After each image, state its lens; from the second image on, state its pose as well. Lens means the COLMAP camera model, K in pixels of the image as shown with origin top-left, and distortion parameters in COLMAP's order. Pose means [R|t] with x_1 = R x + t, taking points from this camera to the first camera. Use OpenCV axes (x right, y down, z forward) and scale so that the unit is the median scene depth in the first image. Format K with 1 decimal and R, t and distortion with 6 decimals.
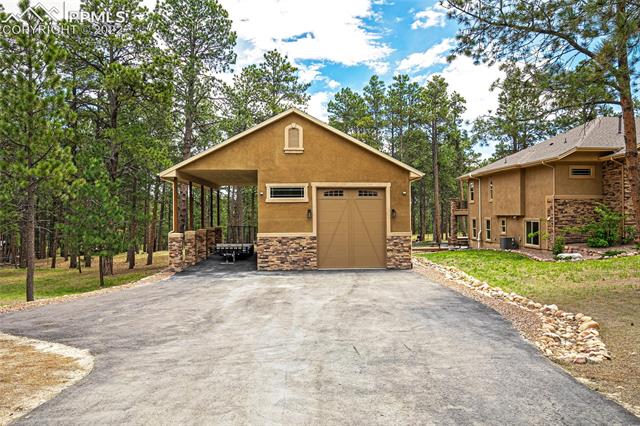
lens RADIAL K [[426.9, 0, 317.4], [0, 426.9, 214.1], [0, 0, 1]] dist [0.005929, -0.000779]
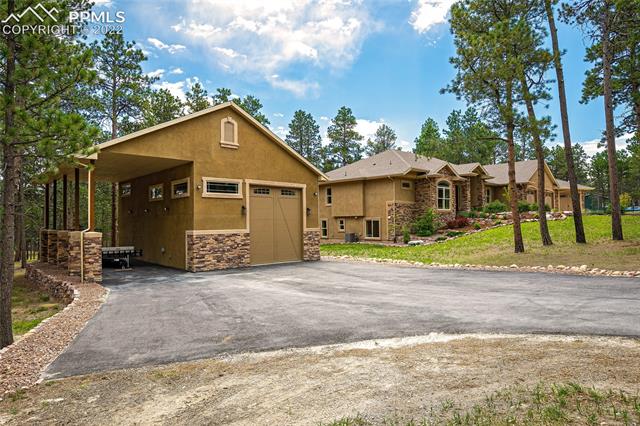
lens RADIAL K [[389.7, 0, 319.1], [0, 389.7, 210.9], [0, 0, 1]] dist [-0.001926, -0.000445]
pose [[0.765078, 0.017542, 0.643698, -0.465691], [0.005186, 0.999429, -0.033399, 0.031593], [-0.643916, 0.028891, 0.764550, 0.193036]]
